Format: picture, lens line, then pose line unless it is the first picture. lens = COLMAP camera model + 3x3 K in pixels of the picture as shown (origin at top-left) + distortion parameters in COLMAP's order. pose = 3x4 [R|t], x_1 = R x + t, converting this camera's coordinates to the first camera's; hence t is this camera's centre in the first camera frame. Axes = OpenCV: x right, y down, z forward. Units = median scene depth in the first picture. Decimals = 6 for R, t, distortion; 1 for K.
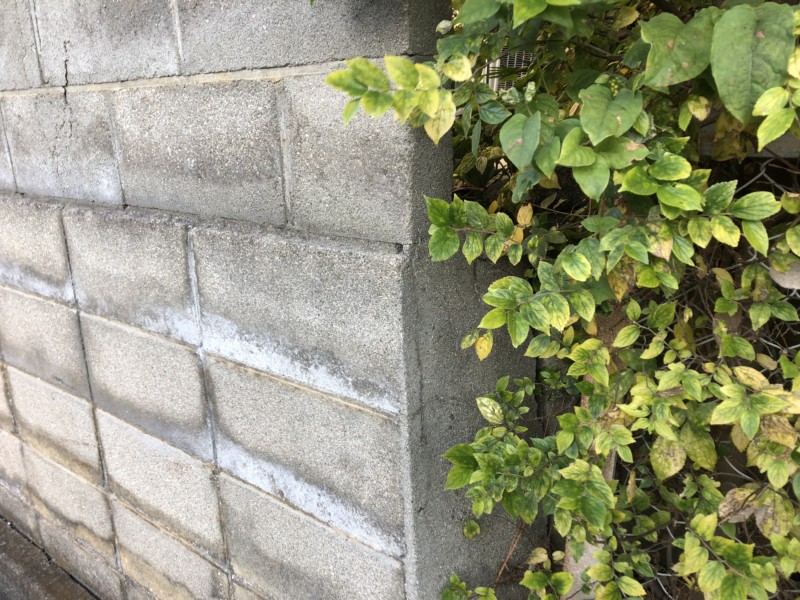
lens RADIAL K [[648.9, 0, 396.9], [0, 648.9, 291.1], [0, 0, 1]] dist [0.024481, -0.001780]
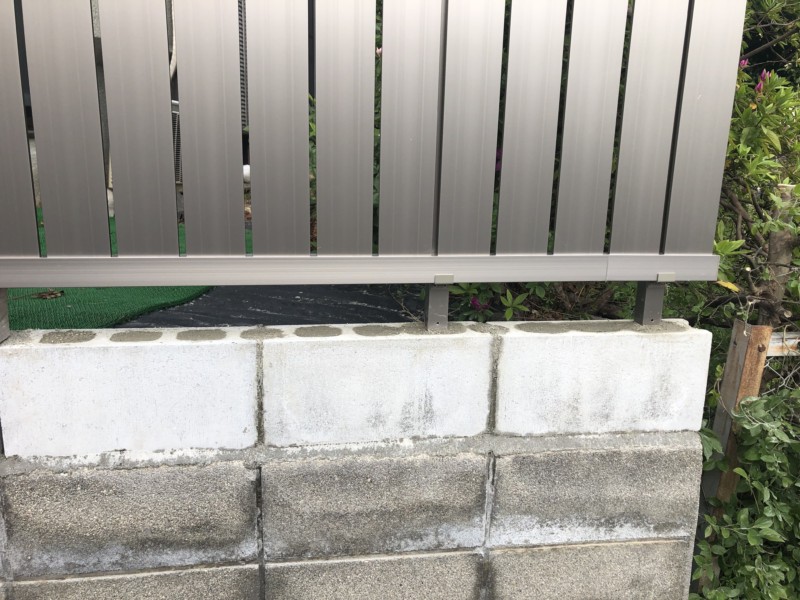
lens RADIAL K [[648.9, 0, 396.9], [0, 648.9, 291.1], [0, 0, 1]] dist [0.024481, -0.001780]
pose [[0.692275, -0.140866, 0.707751, -1.168063], [0.148145, 0.987615, 0.051663, -0.445942], [-0.706263, 0.069085, 0.704570, 0.262993]]
